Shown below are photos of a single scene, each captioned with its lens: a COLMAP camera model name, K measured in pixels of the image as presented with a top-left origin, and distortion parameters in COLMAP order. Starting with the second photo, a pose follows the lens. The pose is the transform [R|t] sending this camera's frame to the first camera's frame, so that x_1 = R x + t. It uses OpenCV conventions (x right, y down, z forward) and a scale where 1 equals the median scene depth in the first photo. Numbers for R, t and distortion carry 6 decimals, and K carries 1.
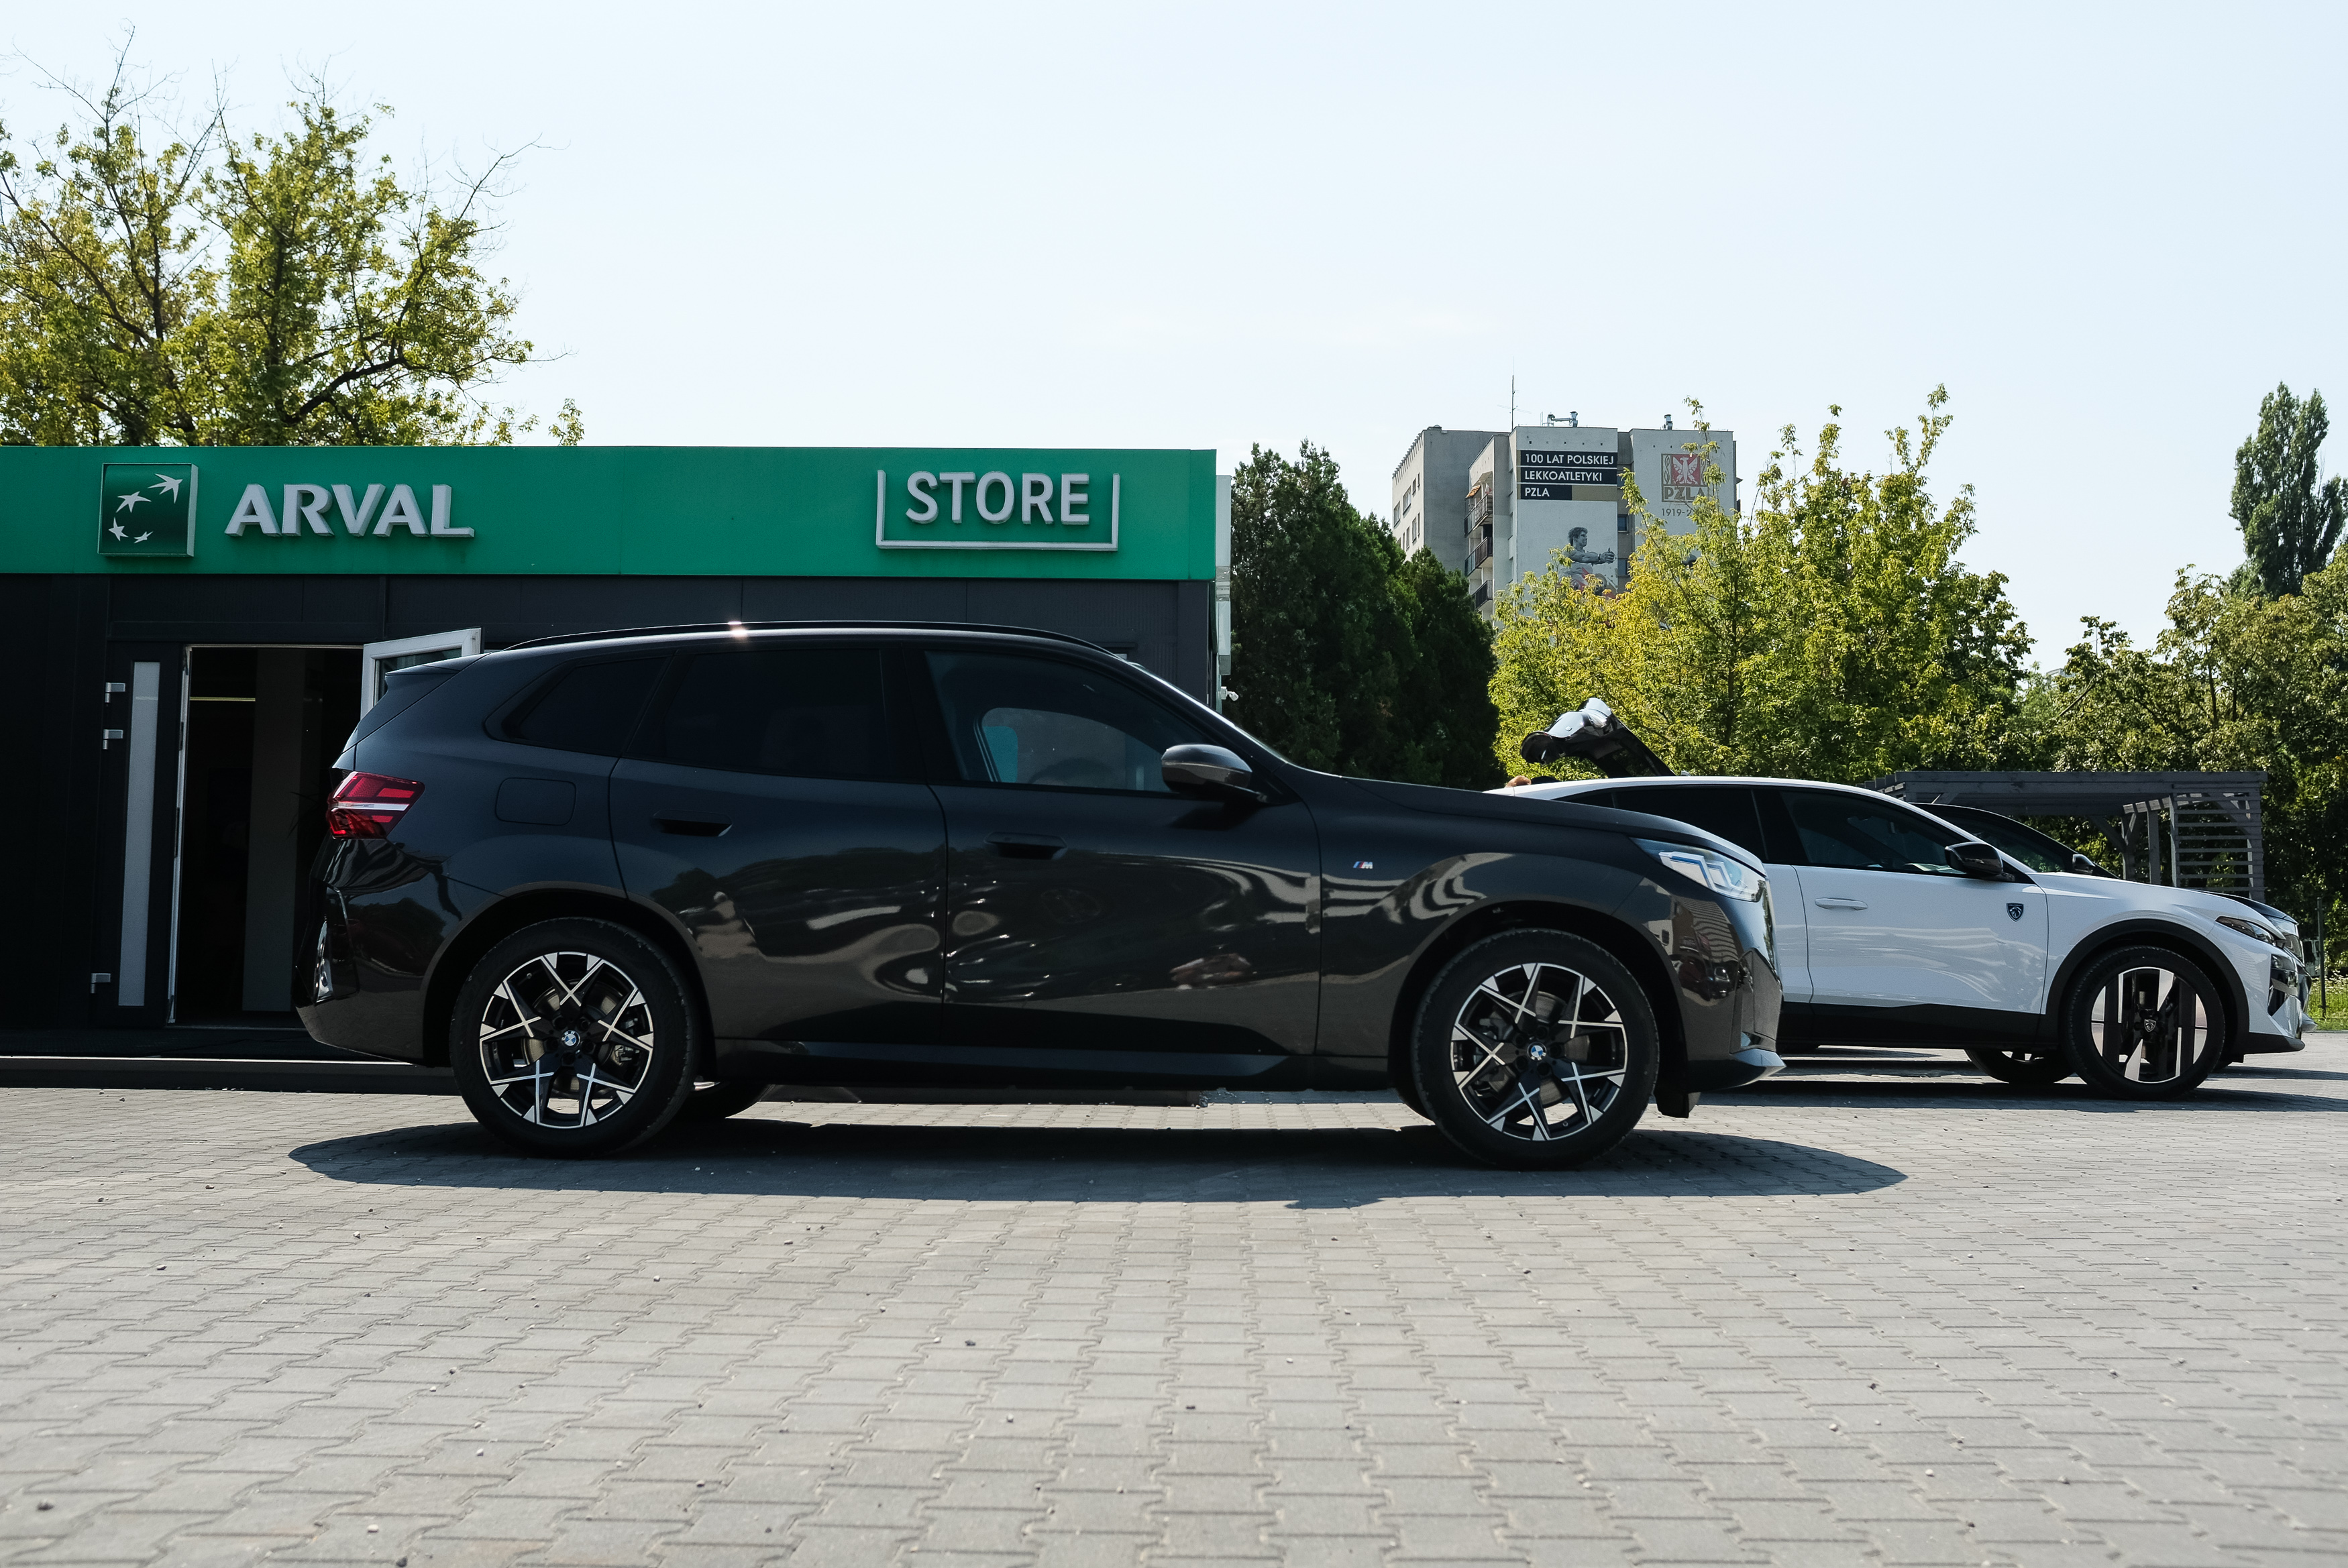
lens RADIAL K [[2373.0, 0, 1174.0], [0, 2373.0, 784.0], [0, 0, 1]] dist [-0.107137, 0.162422]
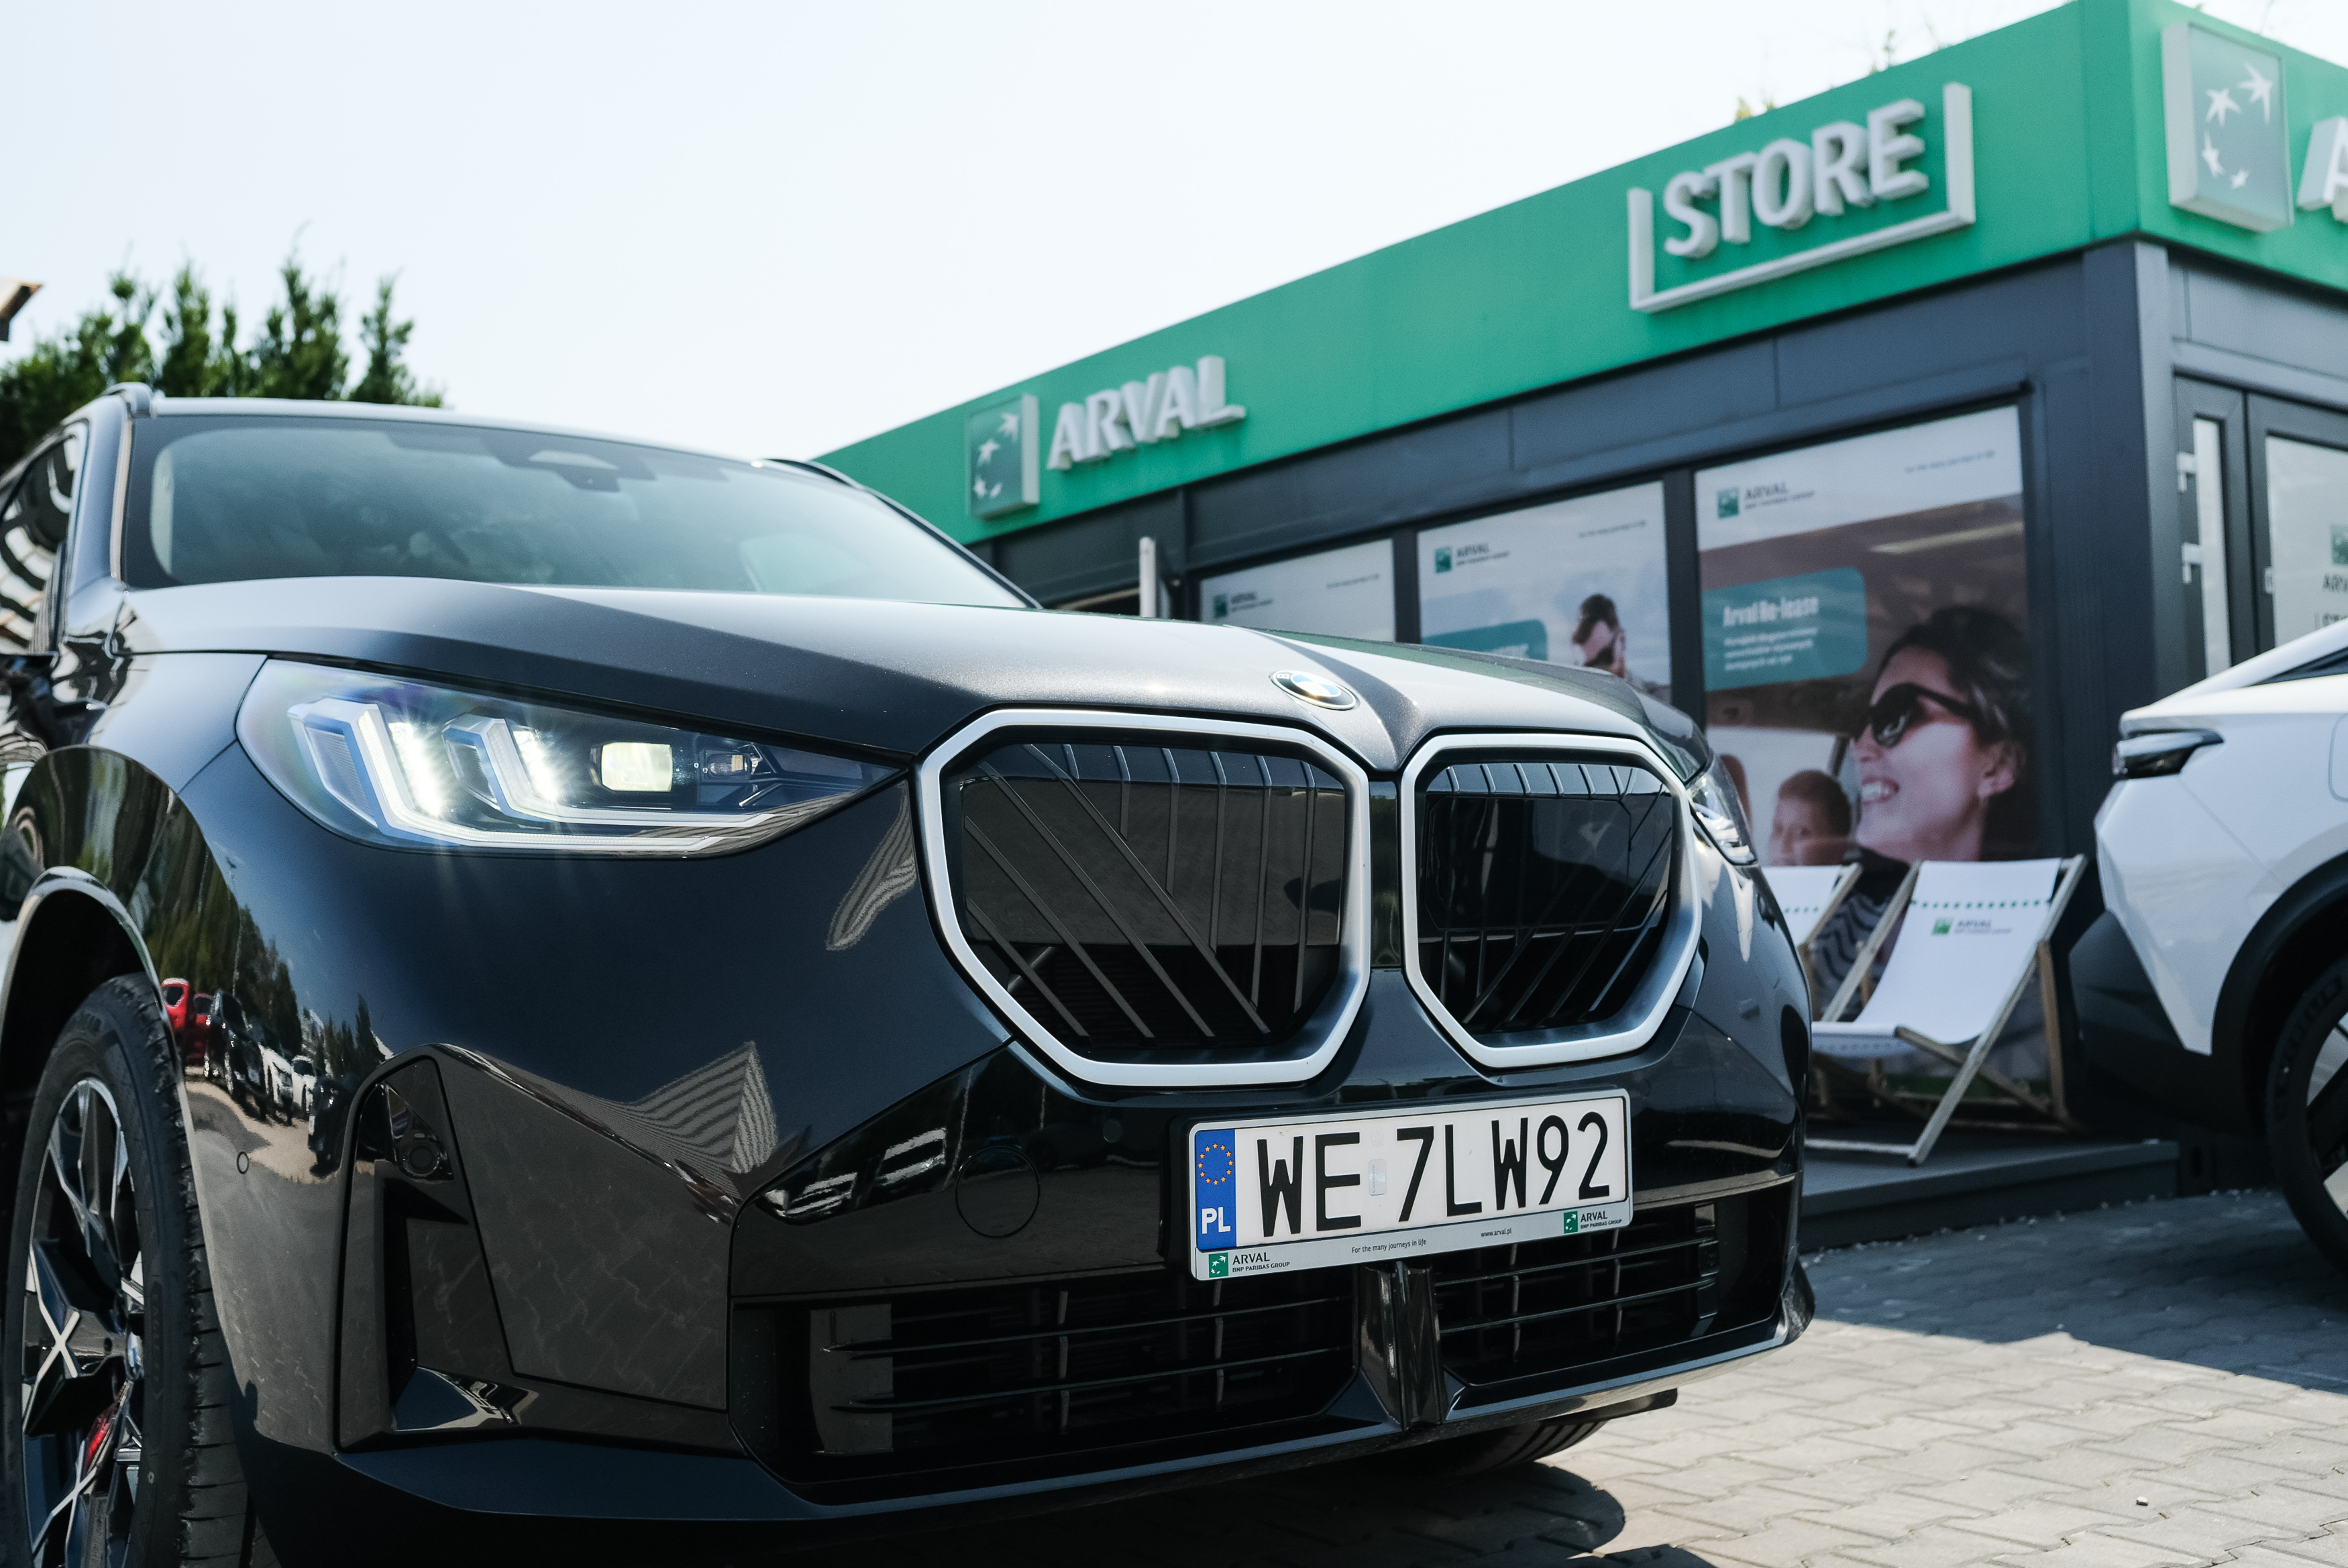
lens RADIAL K [[2373.0, 0, 1174.0], [0, 2373.0, 784.0], [0, 0, 1]] dist [-0.107137, 0.162422]
pose [[0.608983, -0.069111, -0.790166, 0.284430], [0.080717, 0.996425, -0.024942, 0.030606], [0.789065, -0.048590, 0.612385, 0.516028]]
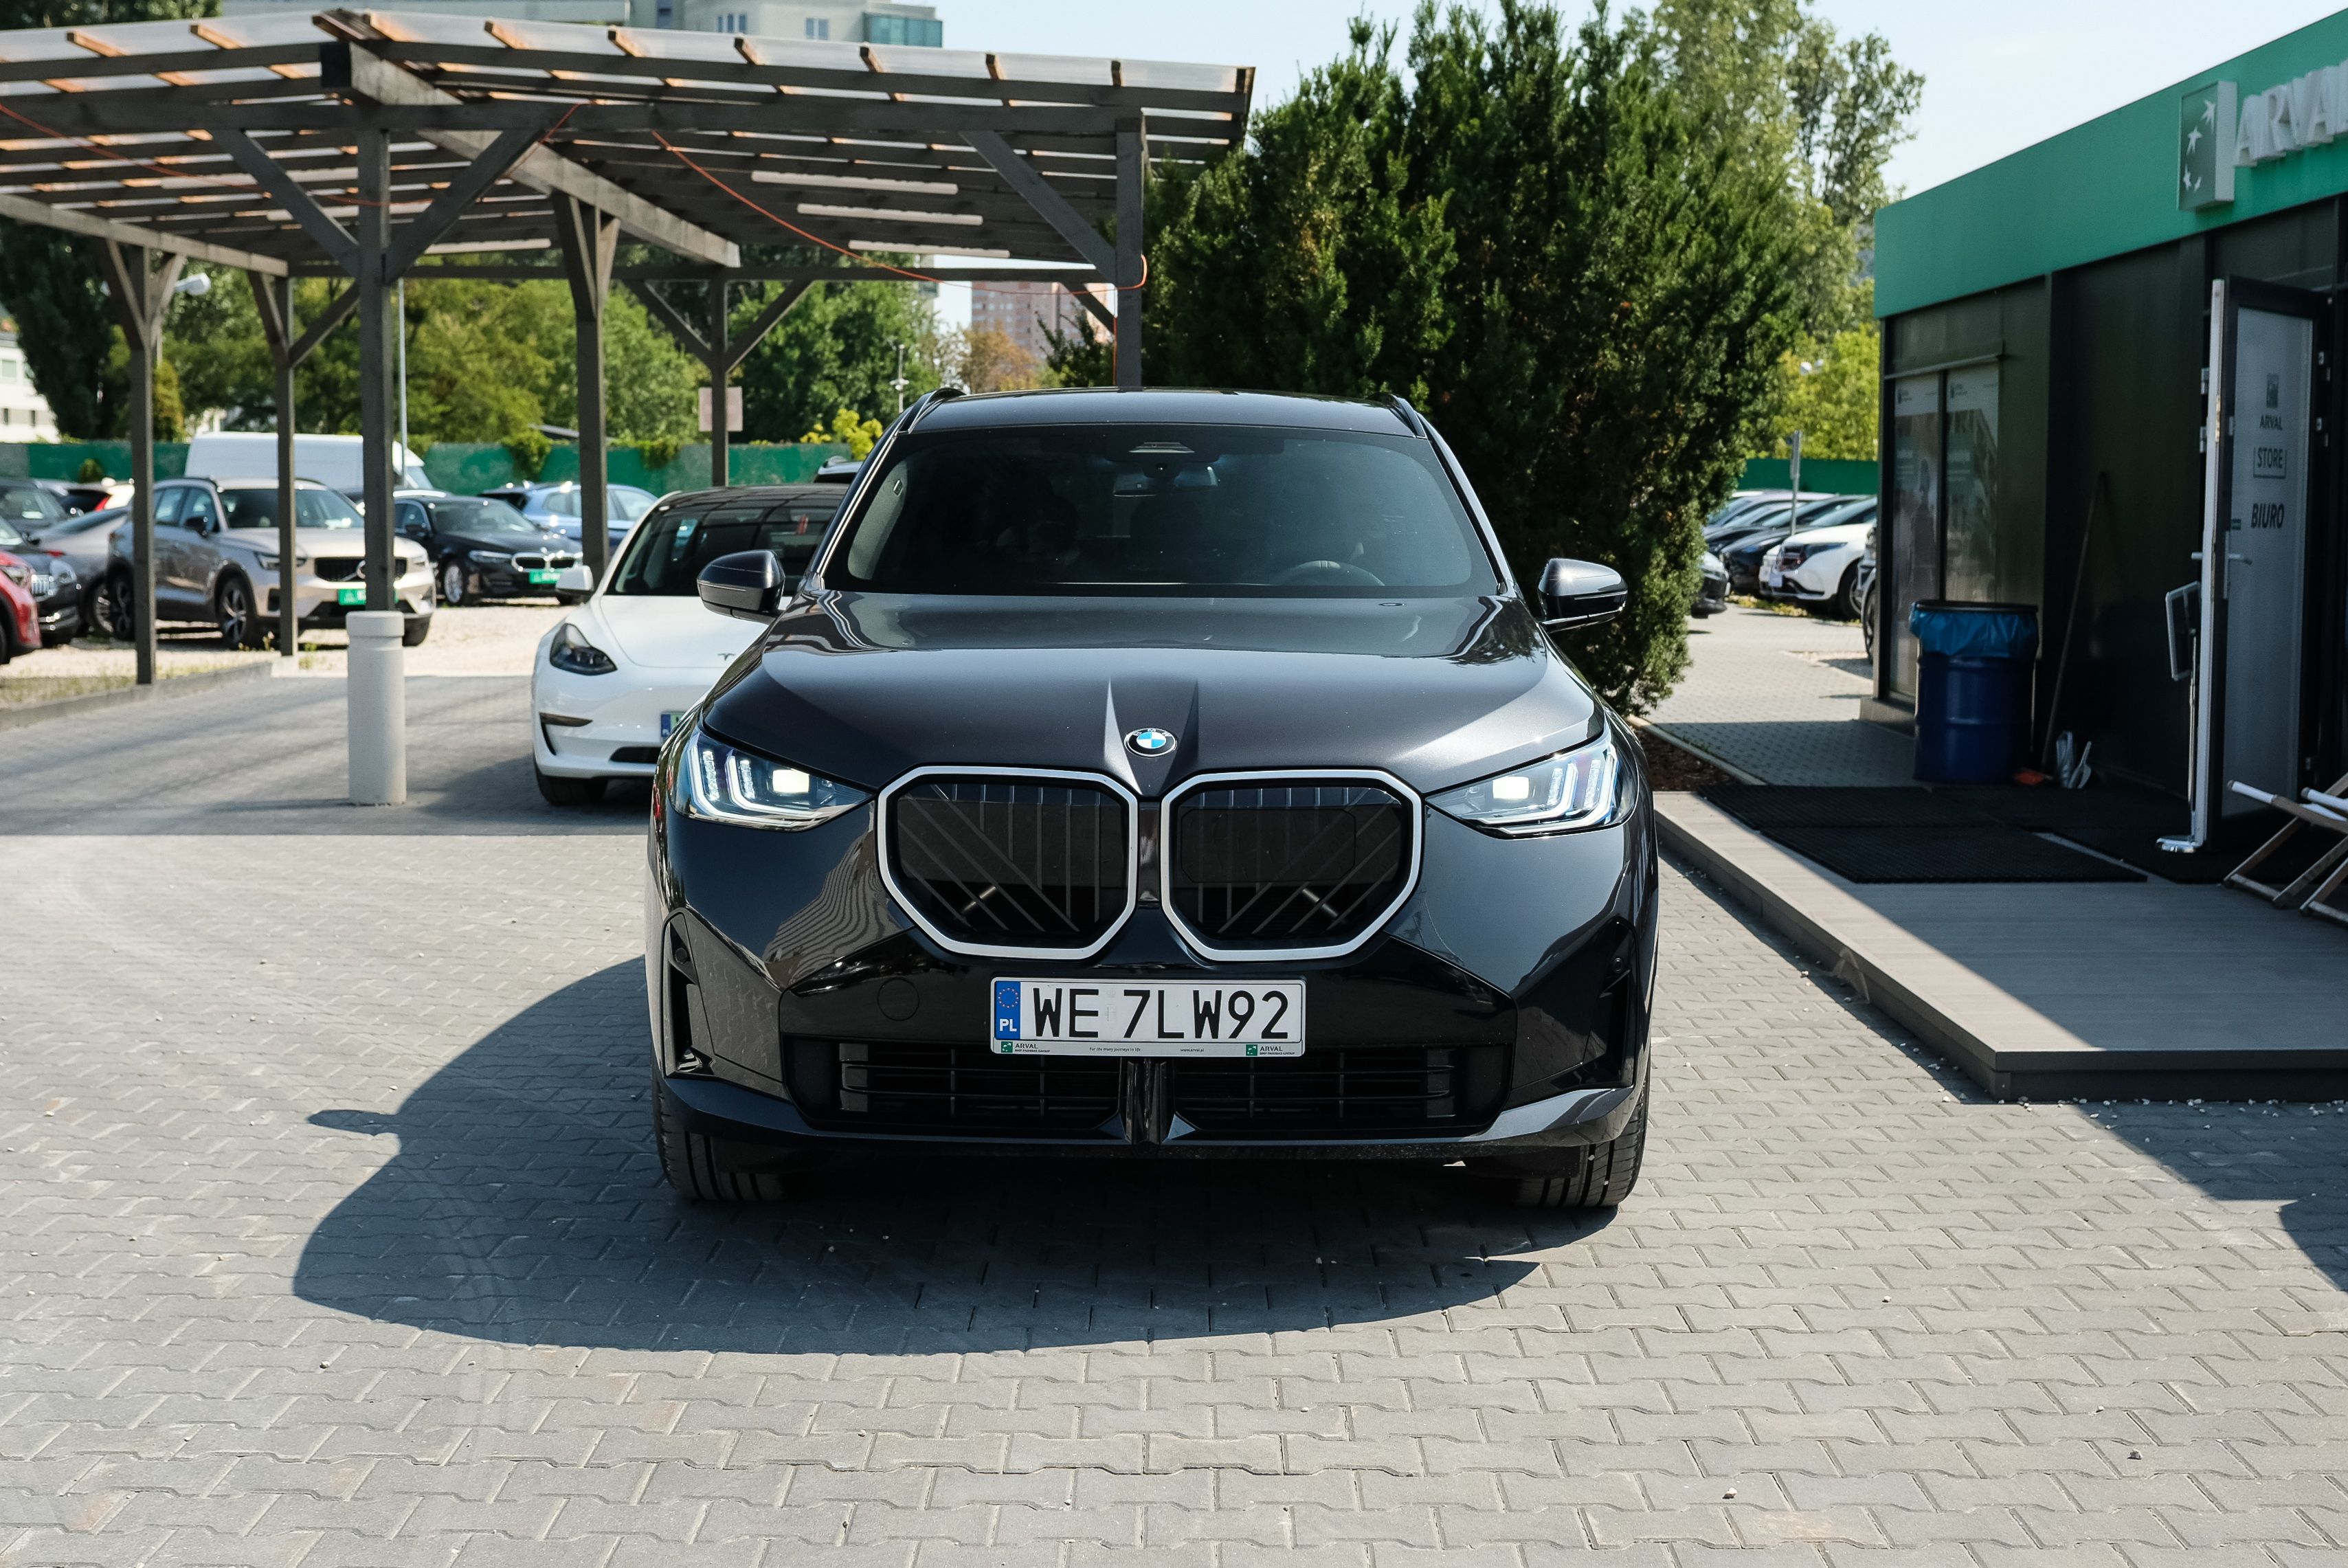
lens RADIAL K [[2904.4, 0, 1174.0], [0, 2904.4, 784.0], [0, 0, 1]] dist [-0.089528, 0.050183]
pose [[0.019574, 0.084811, -0.996205, 0.547741], [0.064955, 0.994183, 0.085916, -0.008747], [0.997696, -0.066390, 0.013951, 0.632443]]
